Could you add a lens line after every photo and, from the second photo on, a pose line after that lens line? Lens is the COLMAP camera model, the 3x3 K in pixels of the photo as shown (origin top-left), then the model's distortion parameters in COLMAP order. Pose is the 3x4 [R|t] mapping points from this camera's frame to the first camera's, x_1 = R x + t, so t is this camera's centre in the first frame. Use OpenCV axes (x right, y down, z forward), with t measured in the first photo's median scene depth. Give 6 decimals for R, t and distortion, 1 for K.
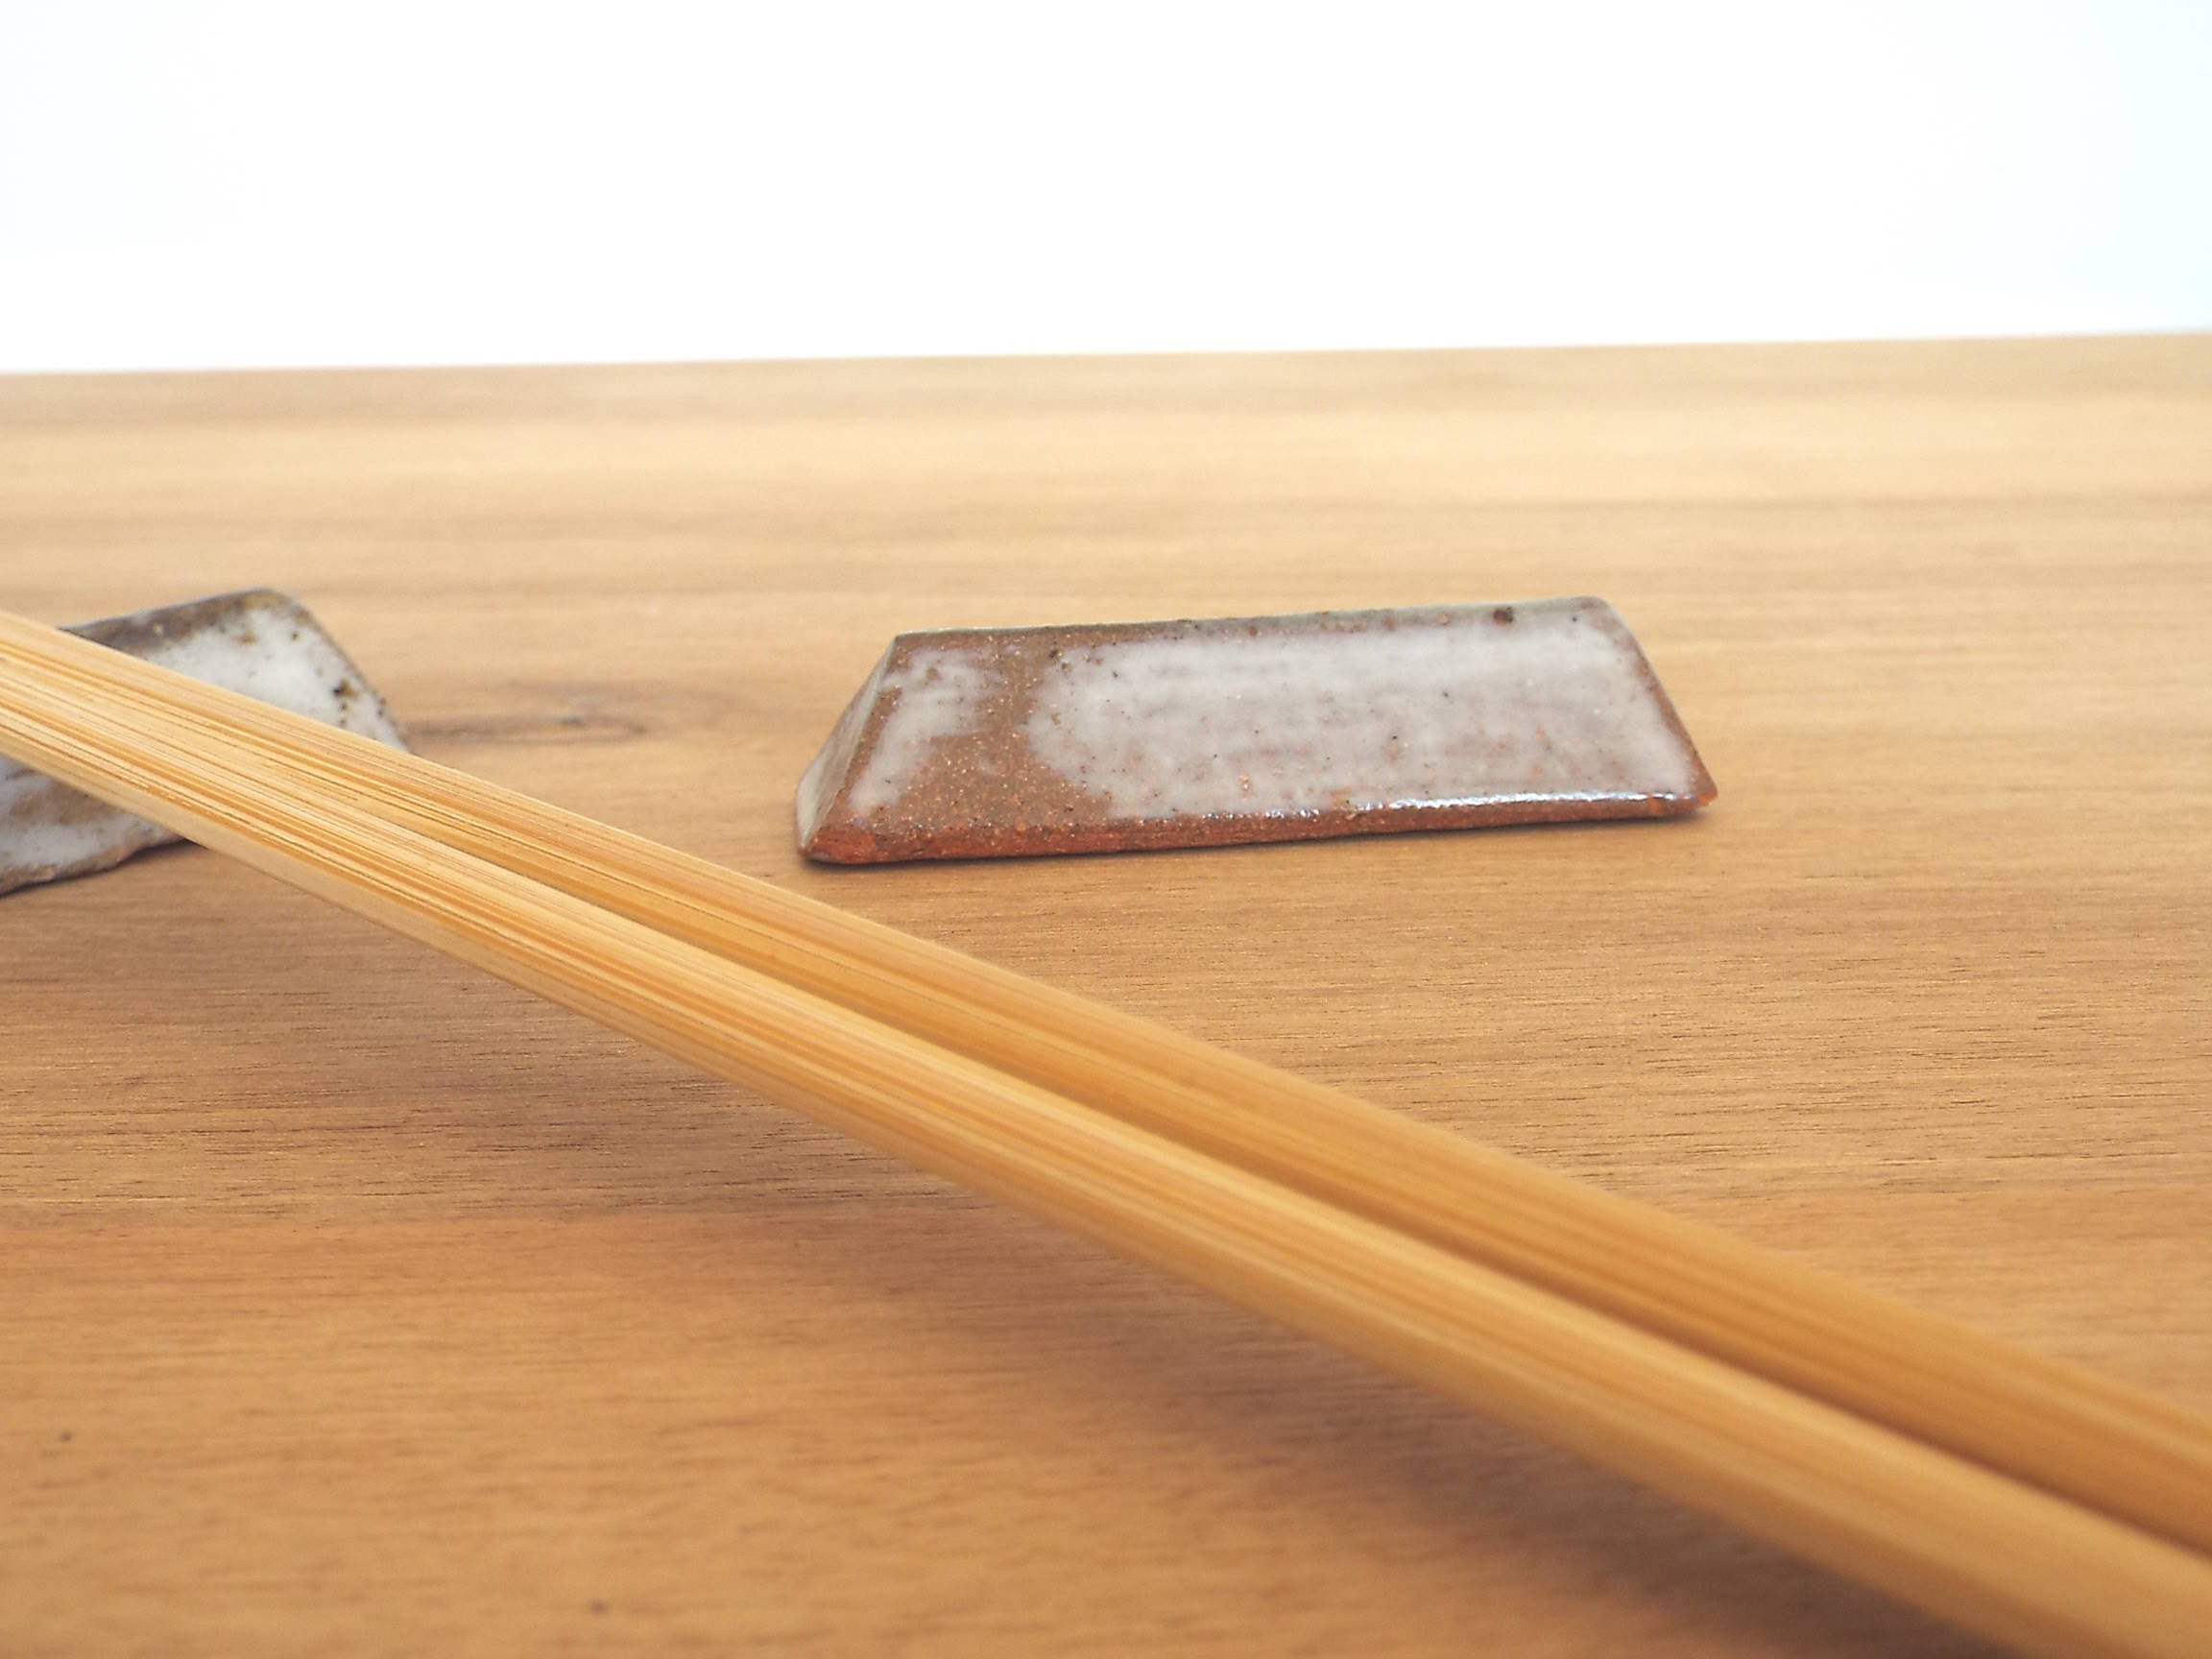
lens RADIAL K [[2340.4, 0, 1105.8], [0, 2340.4, 828.8], [0, 0, 1]] dist [-0.034270, 0.052406]
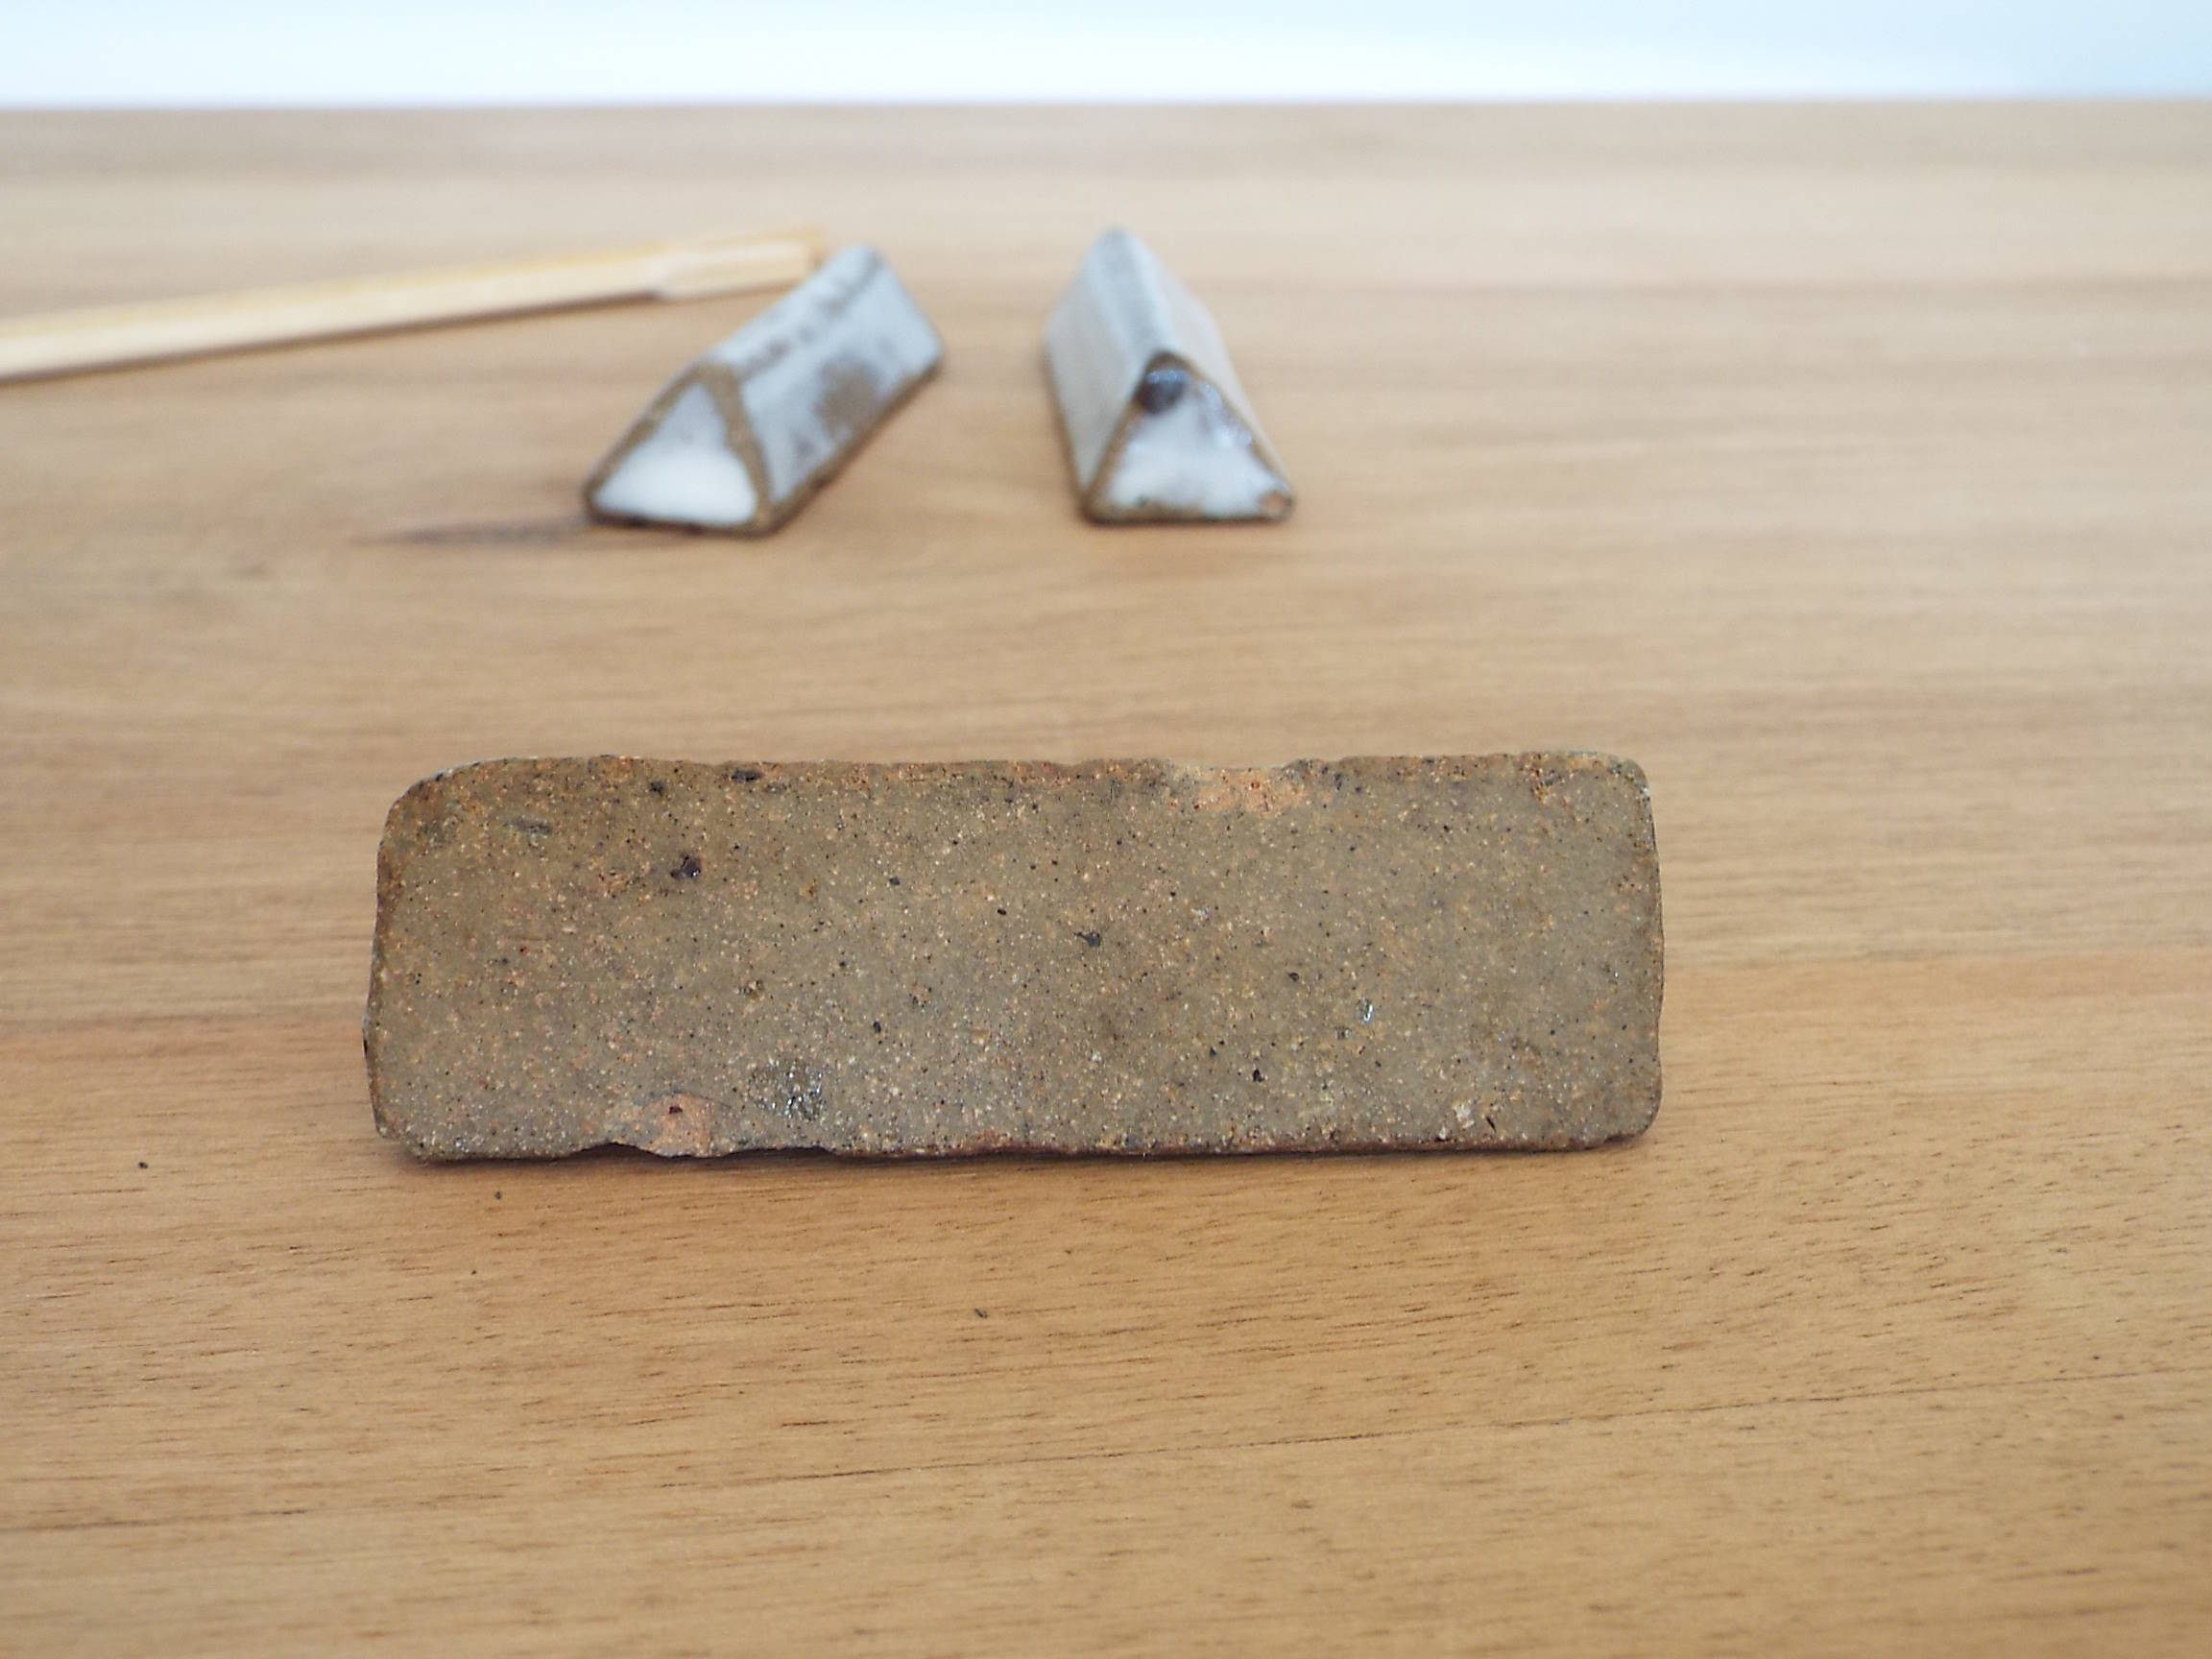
lens RADIAL K [[2340.4, 0, 1105.8], [0, 2340.4, 828.8], [0, 0, 1]] dist [-0.034270, 0.052406]
pose [[0.995471, -0.013681, 0.094078, -0.160758], [0.001407, 0.991603, 0.129308, -0.065602], [-0.095058, -0.128590, 0.987132, -0.167190]]
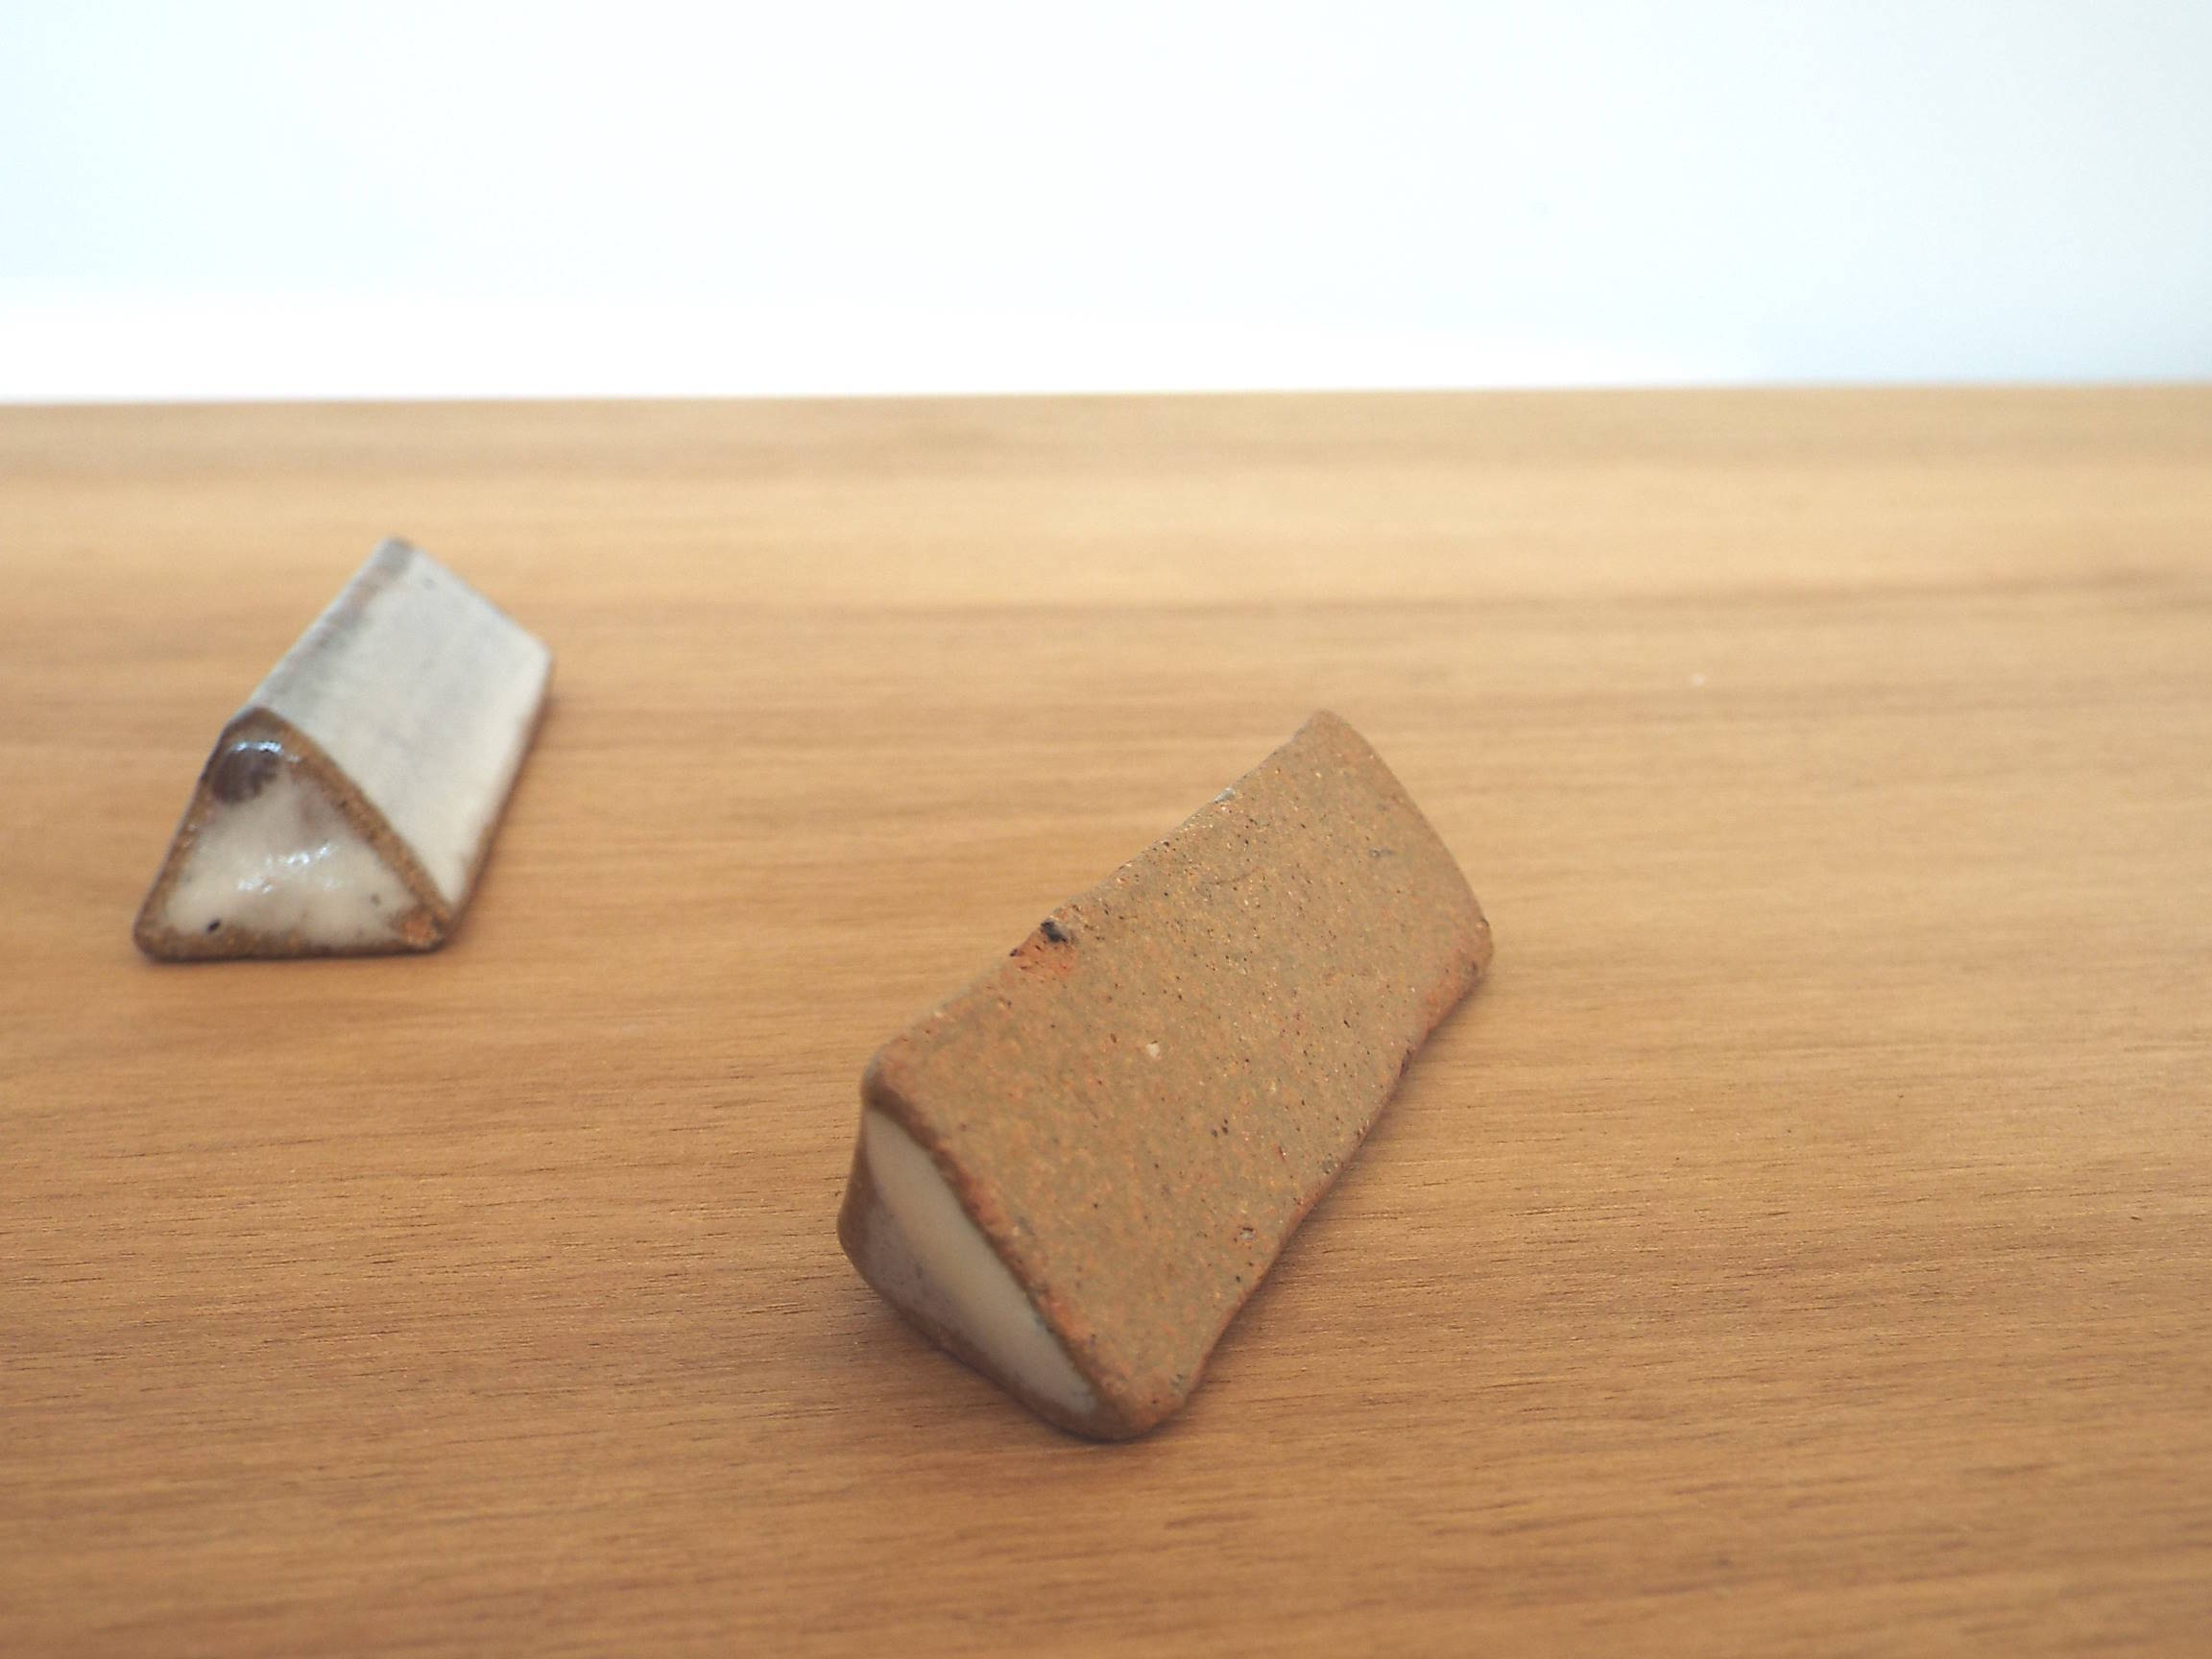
lens RADIAL K [[2340.4, 0, 1105.8], [0, 2340.4, 828.8], [0, 0, 1]] dist [-0.034270, 0.052406]
pose [[0.991524, -0.012741, 0.129298, 0.283665], [0.012918, 0.999916, -0.000527, -0.120505], [-0.129280, 0.002192, 0.991606, 0.301425]]
